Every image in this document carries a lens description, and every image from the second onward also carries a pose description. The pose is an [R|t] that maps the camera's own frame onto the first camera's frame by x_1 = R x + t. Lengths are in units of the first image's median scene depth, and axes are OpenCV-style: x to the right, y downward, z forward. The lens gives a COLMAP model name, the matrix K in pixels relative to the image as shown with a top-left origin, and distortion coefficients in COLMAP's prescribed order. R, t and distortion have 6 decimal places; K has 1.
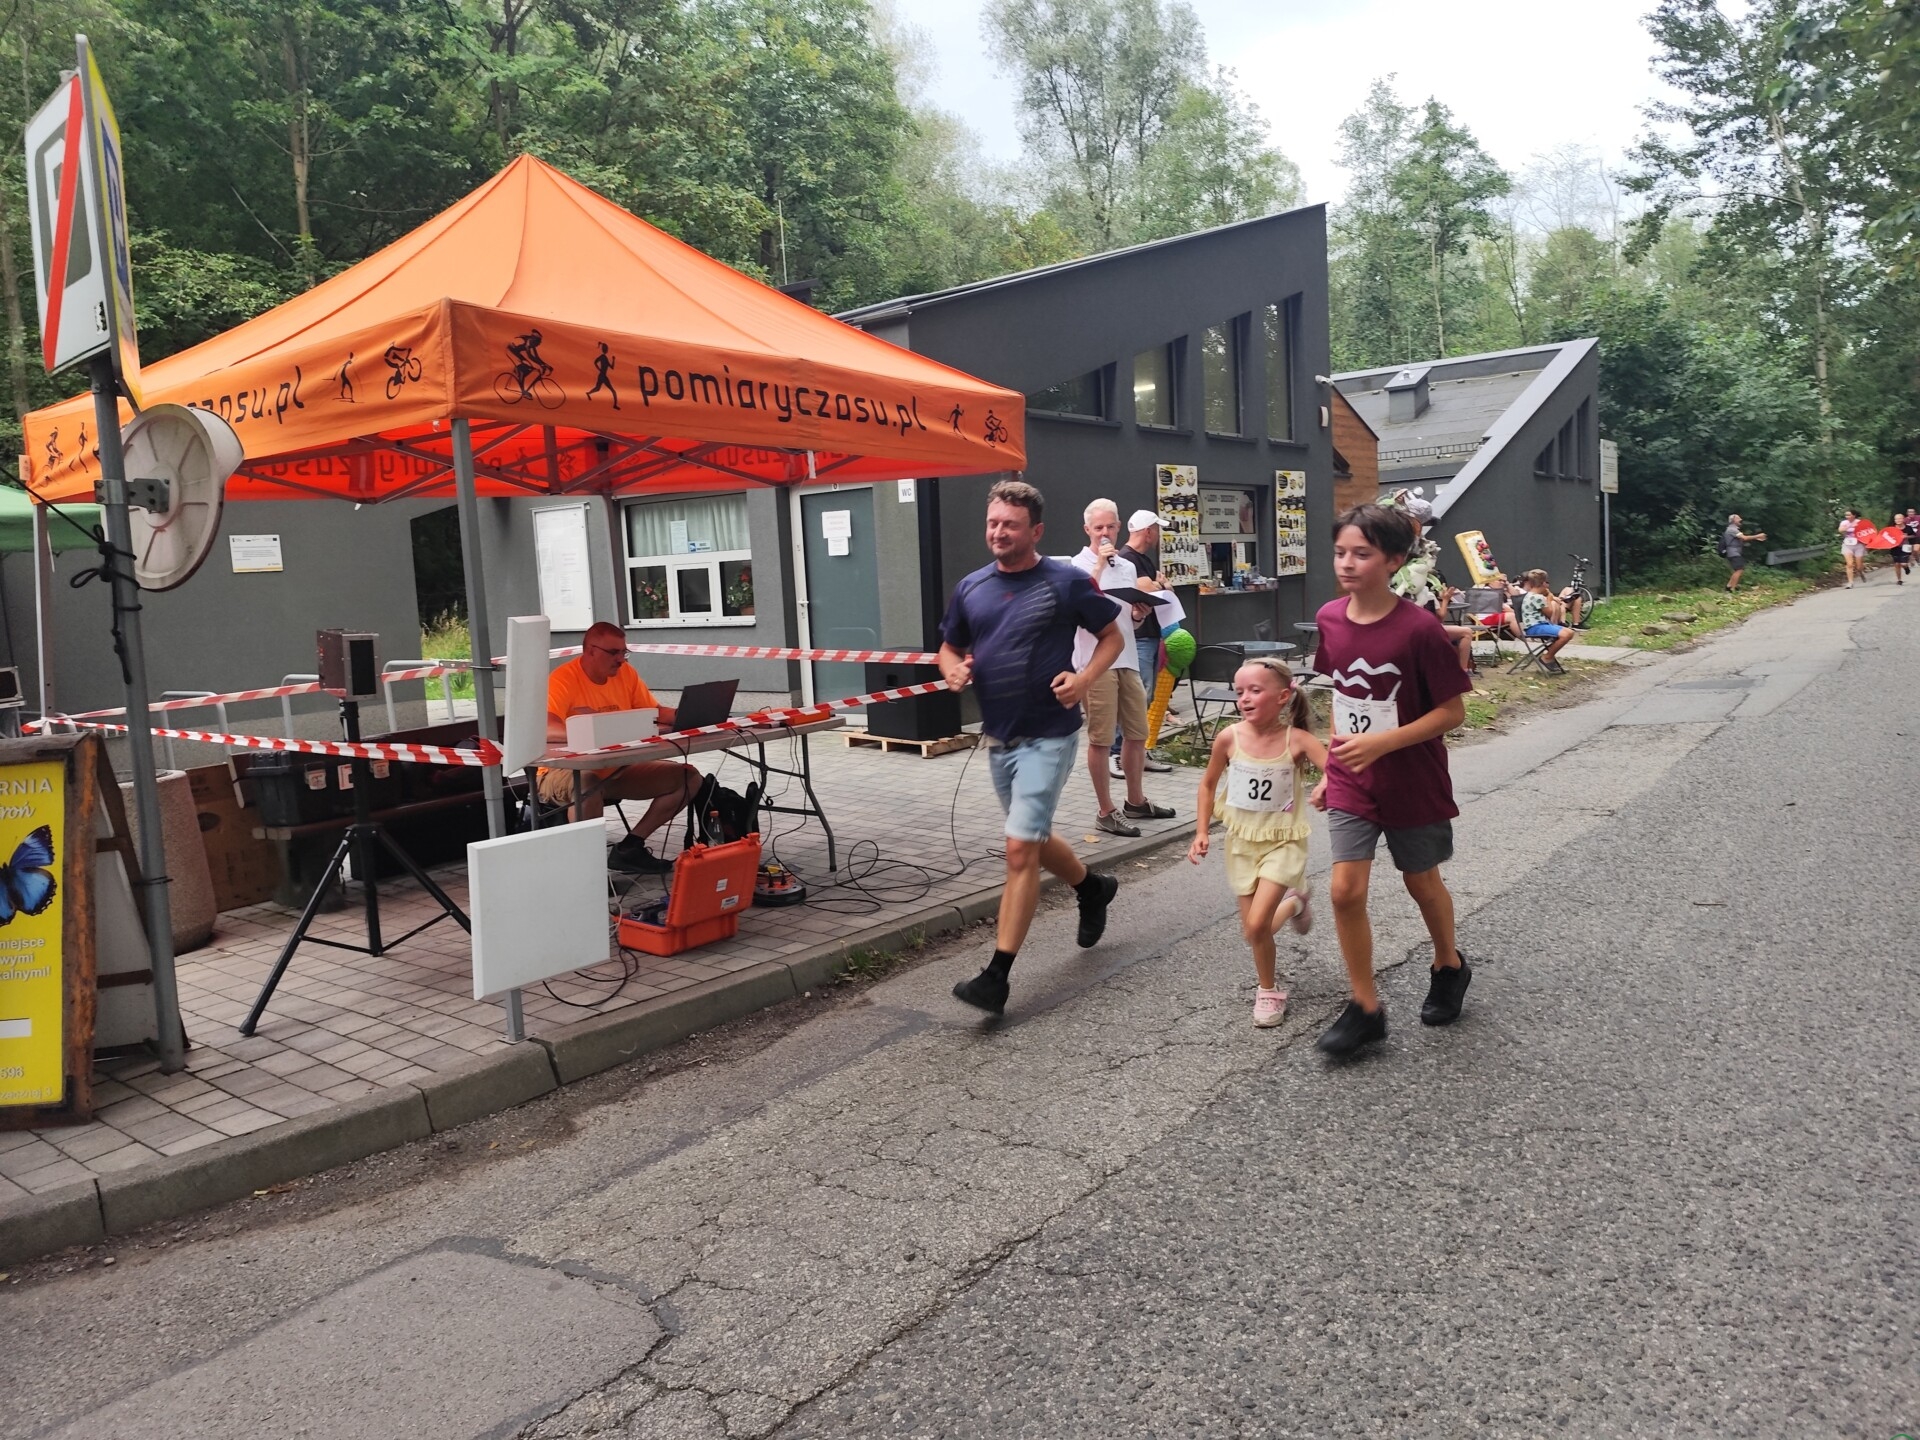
lens RADIAL K [[1312.8, 0, 959.0], [0, 1312.8, 687.6], [0, 0, 1]] dist [0.040305, -0.044386]
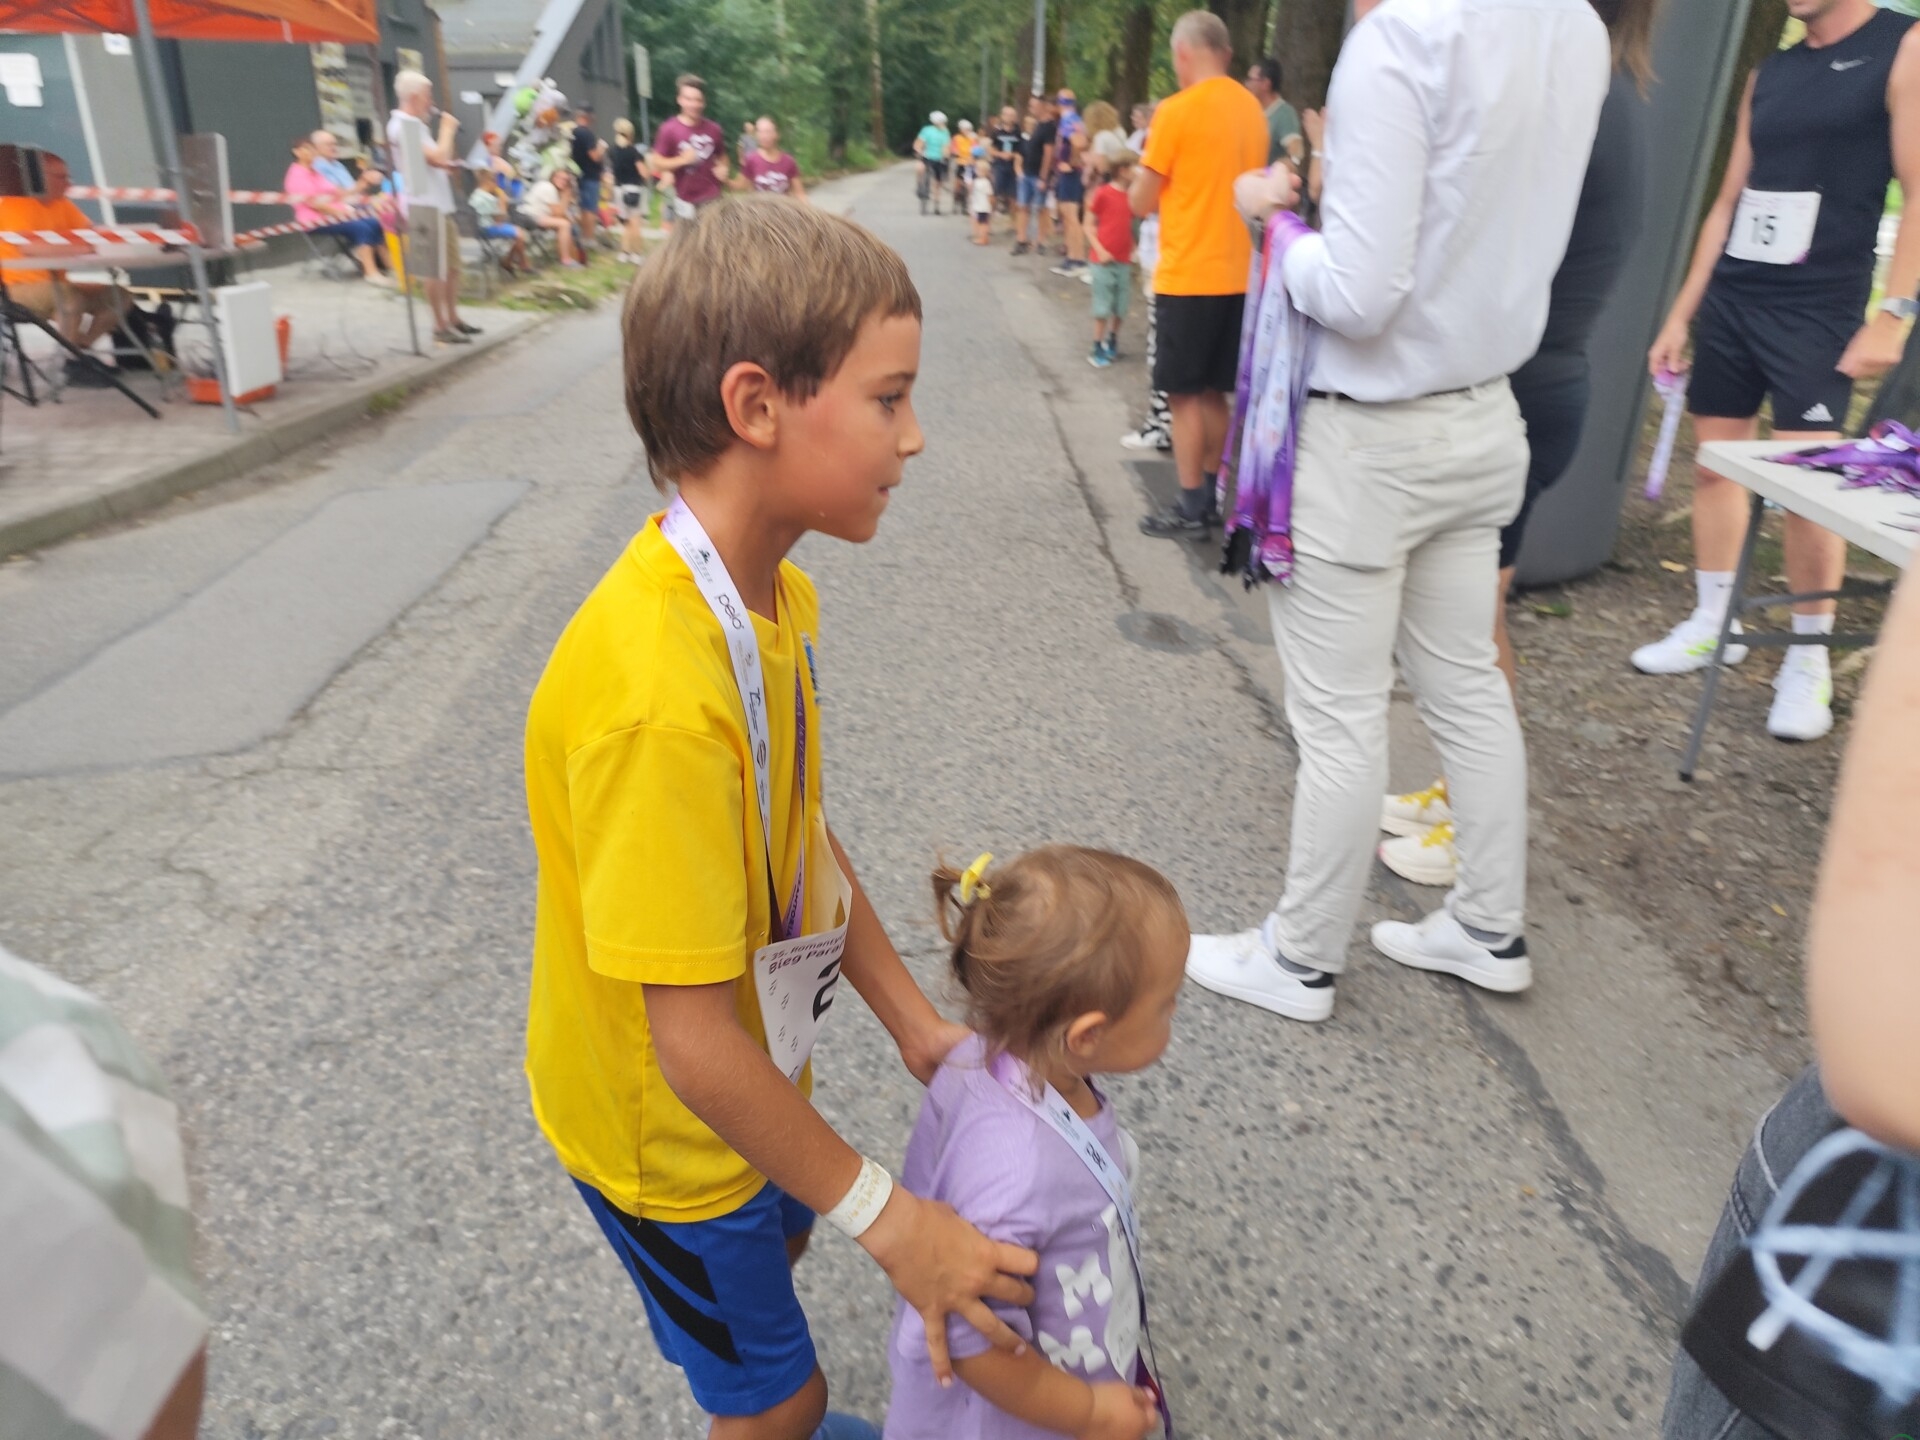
lens RADIAL K [[1314.8, 0, 977.7], [0, 1314.8, 715.8], [0, 0, 1]] dist [0.036194, -0.049348]
pose [[0.749230, -0.210632, 0.627924, -0.092592], [0.014565, 0.953092, 0.302329, 0.016296], [-0.662150, -0.217368, 0.717153, -0.096281]]
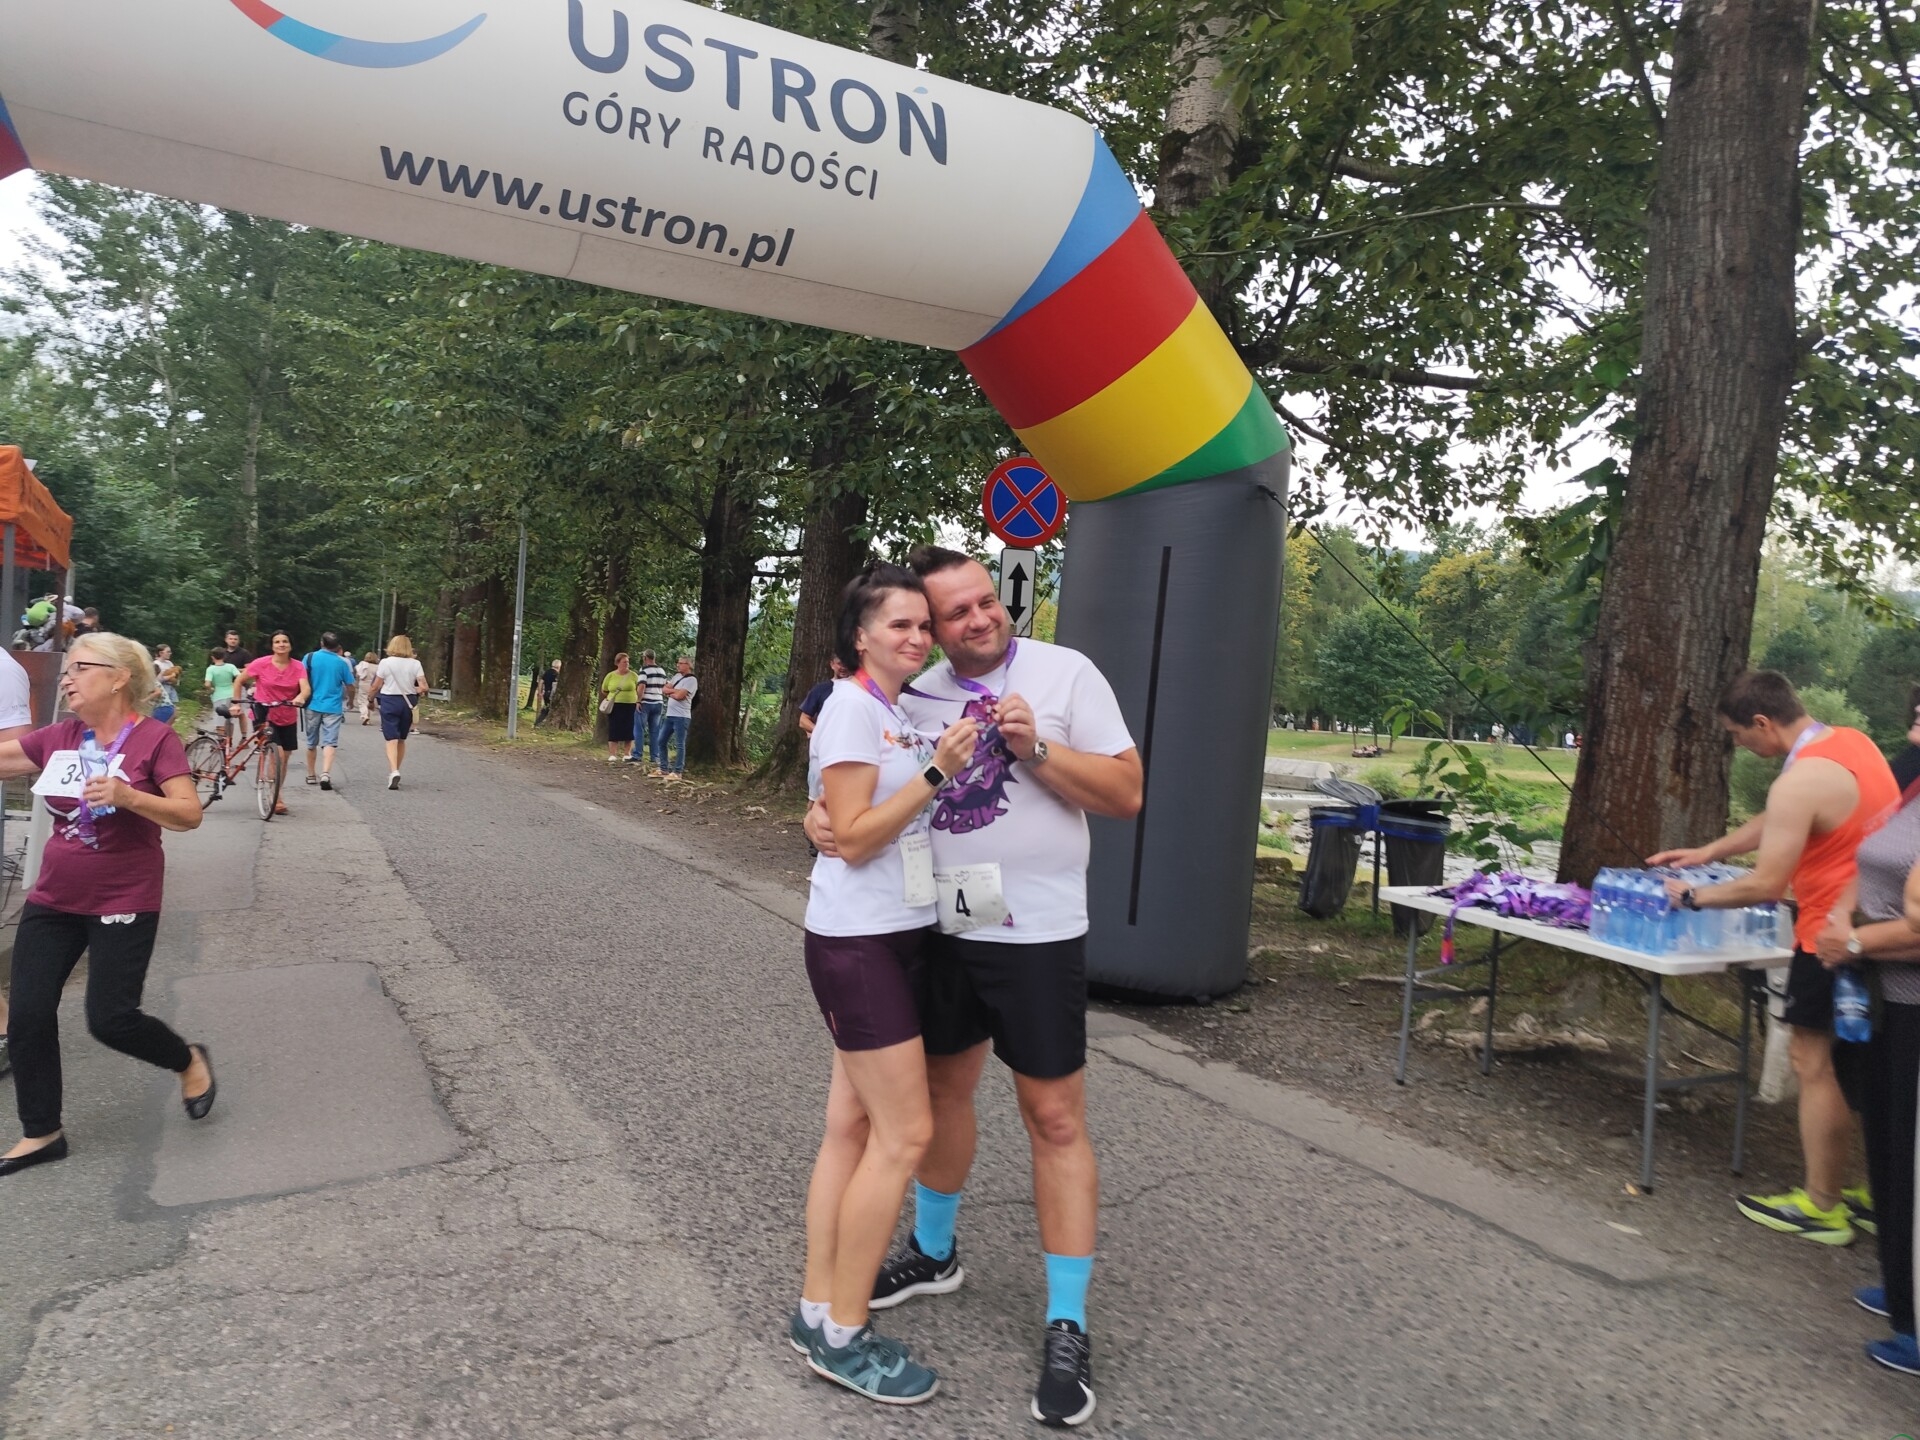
lens RADIAL K [[1298.2, 0, 927.4], [0, 1298.2, 712.6], [0, 0, 1]] dist [0.057448, -0.056011]
pose [[0.399478, 0.069574, 0.914099, -0.166756], [-0.001859, 0.997175, -0.075085, 0.016840], [-0.916741, 0.028295, 0.398479, -0.075561]]
